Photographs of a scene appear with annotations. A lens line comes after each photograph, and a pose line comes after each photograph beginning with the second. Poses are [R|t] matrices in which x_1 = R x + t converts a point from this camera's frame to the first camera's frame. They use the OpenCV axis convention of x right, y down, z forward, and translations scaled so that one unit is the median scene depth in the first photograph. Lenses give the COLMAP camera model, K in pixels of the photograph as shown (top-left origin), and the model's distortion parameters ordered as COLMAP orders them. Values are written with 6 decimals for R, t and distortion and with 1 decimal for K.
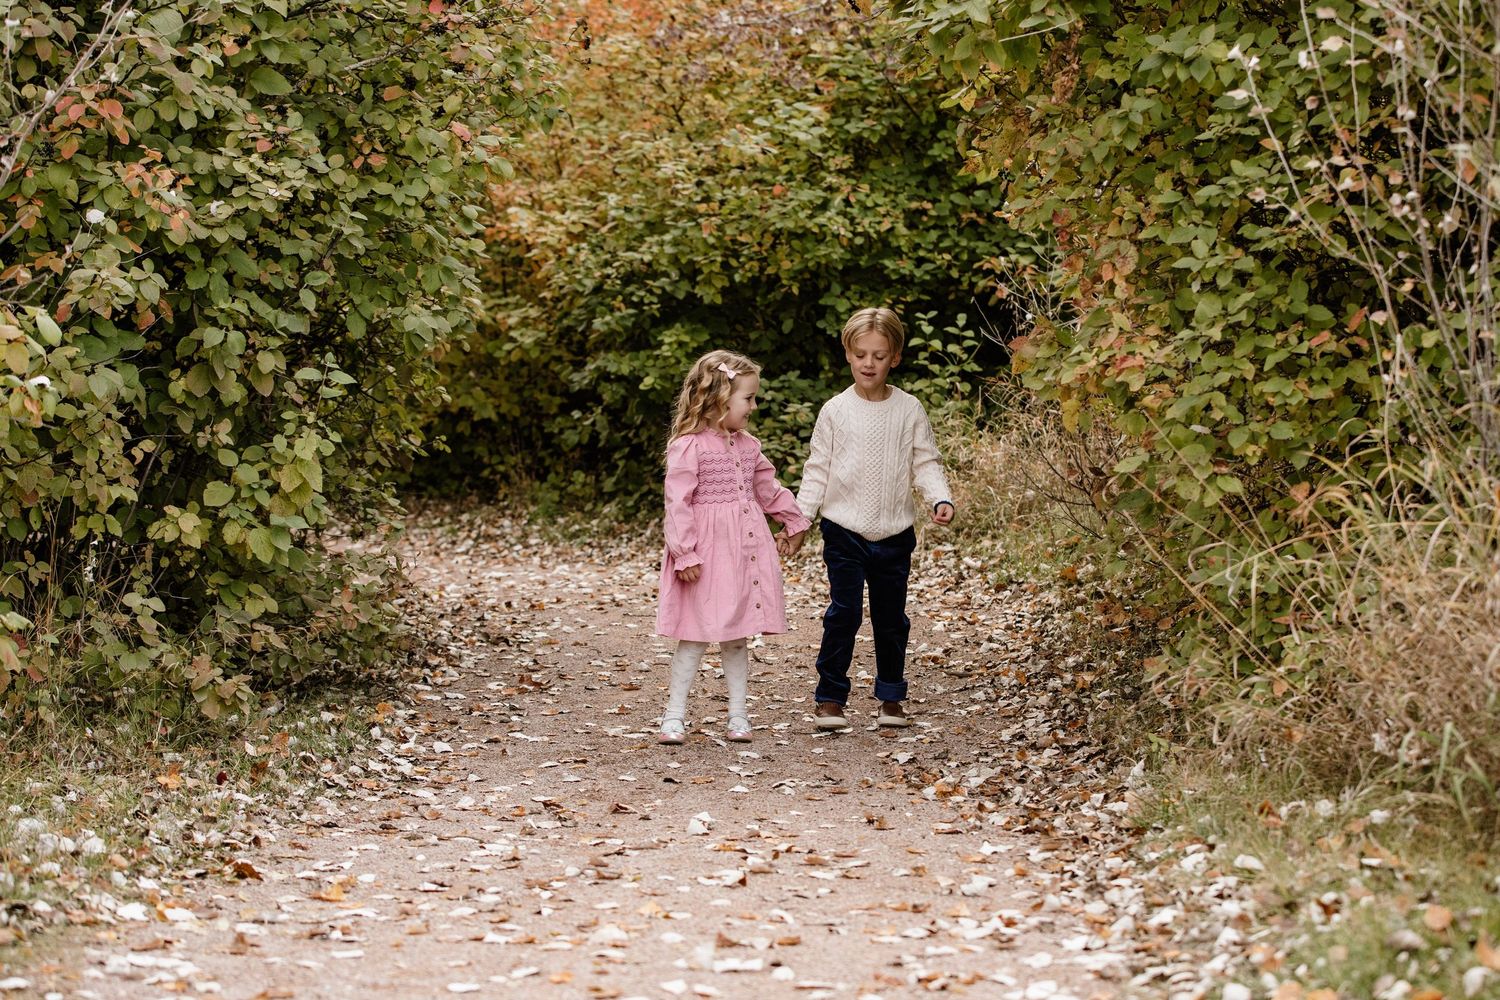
lens RADIAL K [[3318.4, 0, 750.0], [0, 3318.4, 500.0], [0, 0, 1]] dist [-0.320458, 0.442666]
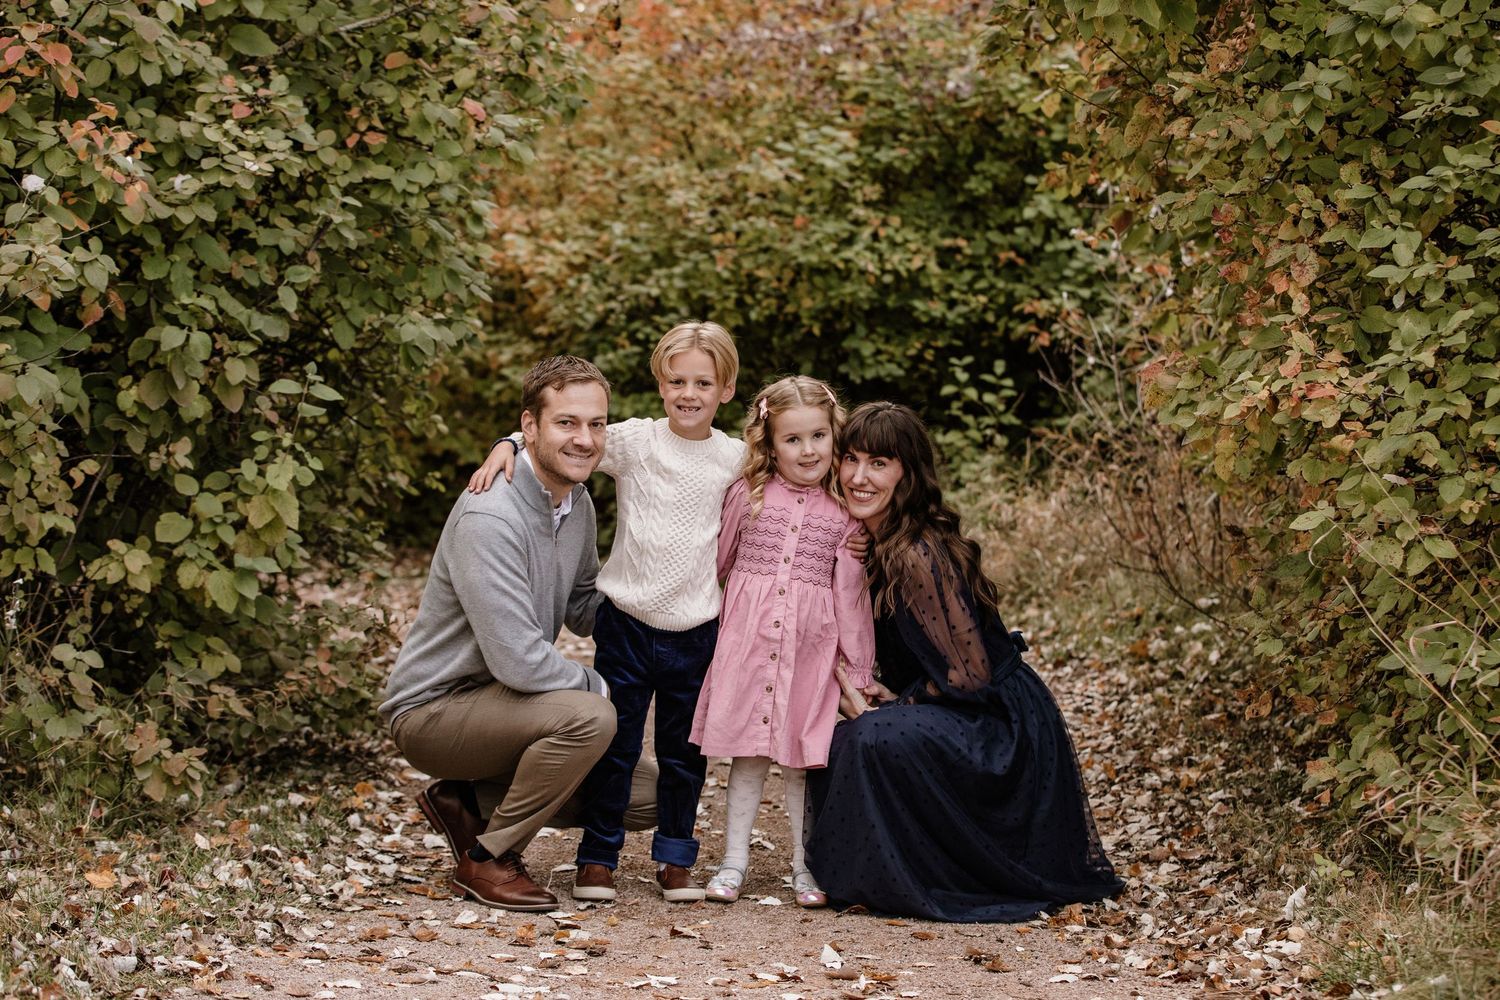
lens RADIAL K [[3386.7, 0, 749.2], [0, 3386.7, 466.8], [0, 0, 1]] dist [-0.312332, -0.241124]
pose [[0.999577, 0.028570, 0.005406, -0.020425], [-0.028409, 0.999210, -0.027806, 0.002123], [-0.006196, 0.027641, 0.999599, 0.146731]]
